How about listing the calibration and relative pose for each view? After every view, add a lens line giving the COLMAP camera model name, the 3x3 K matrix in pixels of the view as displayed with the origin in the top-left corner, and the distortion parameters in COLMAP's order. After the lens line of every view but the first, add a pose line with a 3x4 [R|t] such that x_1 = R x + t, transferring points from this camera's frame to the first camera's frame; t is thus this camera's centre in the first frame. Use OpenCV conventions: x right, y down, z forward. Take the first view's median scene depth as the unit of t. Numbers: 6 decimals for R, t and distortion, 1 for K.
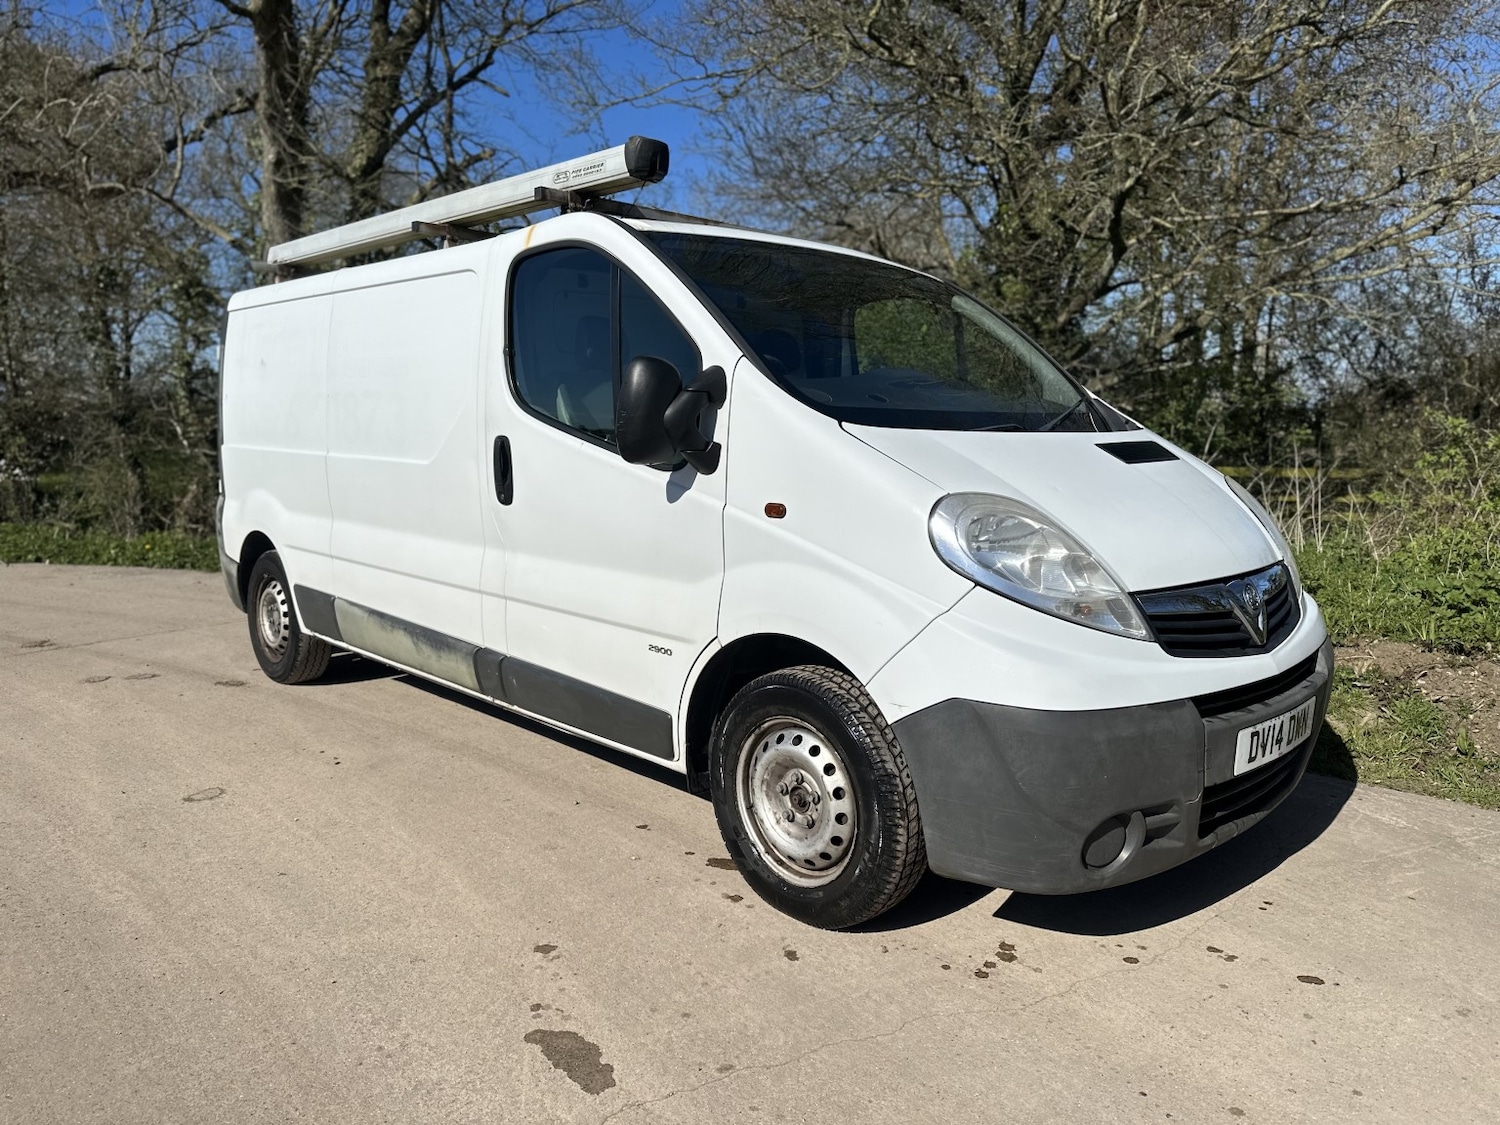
lens RADIAL K [[1062.7, 0, 743.0], [0, 1062.7, 570.4], [0, 0, 1]] dist [0.021154, -0.031171]
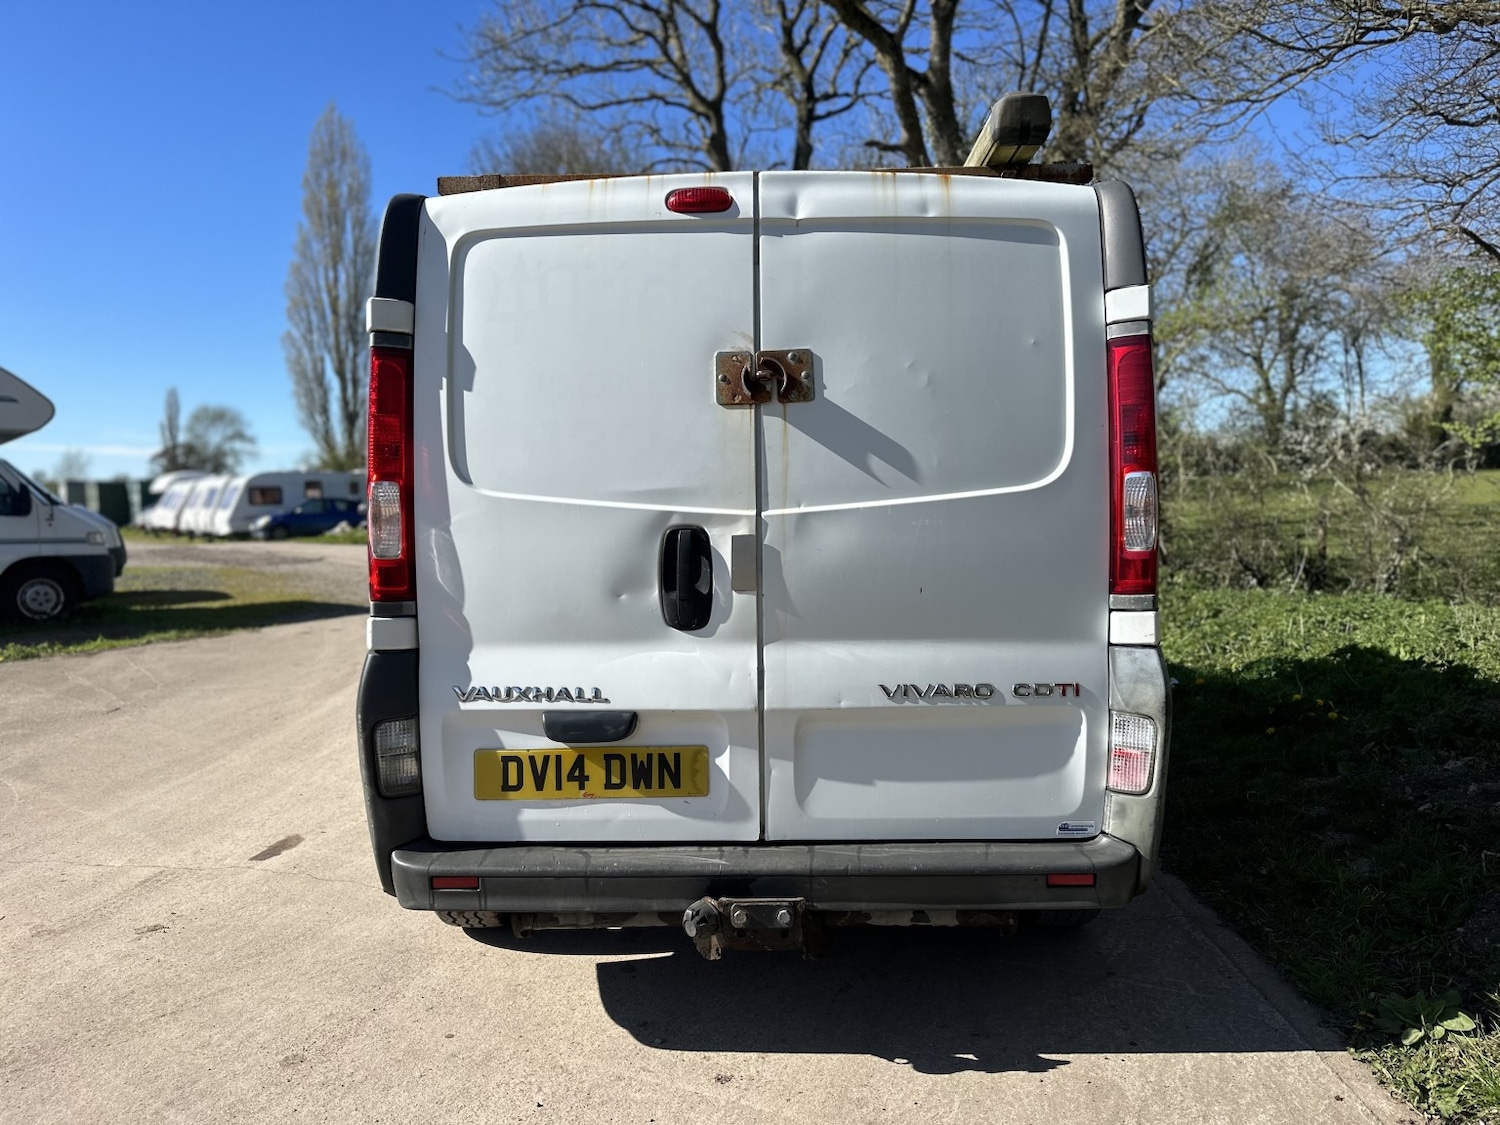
lens RADIAL K [[1062.7, 0, 748.2], [0, 1062.7, 577.5], [0, 0, 1]] dist [0.021154, -0.031171]
pose [[0.677609, 0.052078, -0.733576, 0.849760], [-0.083564, 0.996482, -0.006446, -0.017791], [0.730659, 0.065668, 0.679577, 0.182381]]
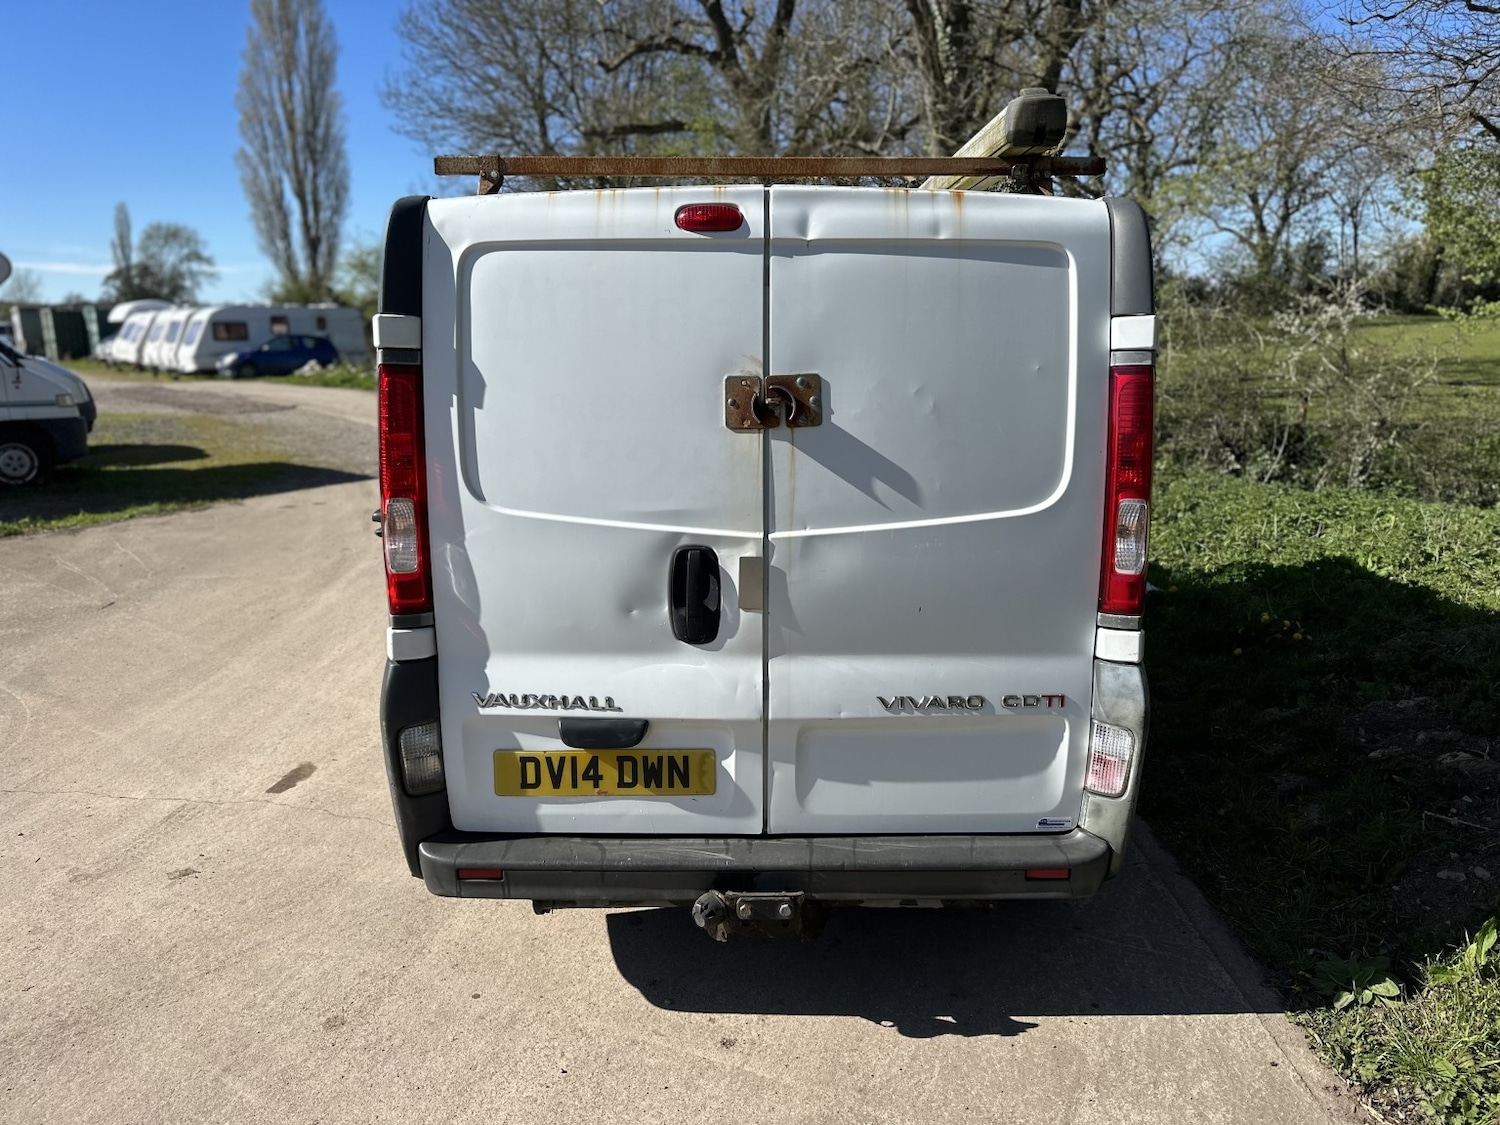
lens RADIAL K [[1062.7, 0, 750.4], [0, 1062.7, 571.1], [0, 0, 1]] dist [0.021154, -0.031171]
pose [[0.693530, 0.166156, -0.701005, 0.843829], [-0.093886, 0.985587, 0.140724, -0.115732], [0.714284, -0.031782, 0.699134, 0.154274]]
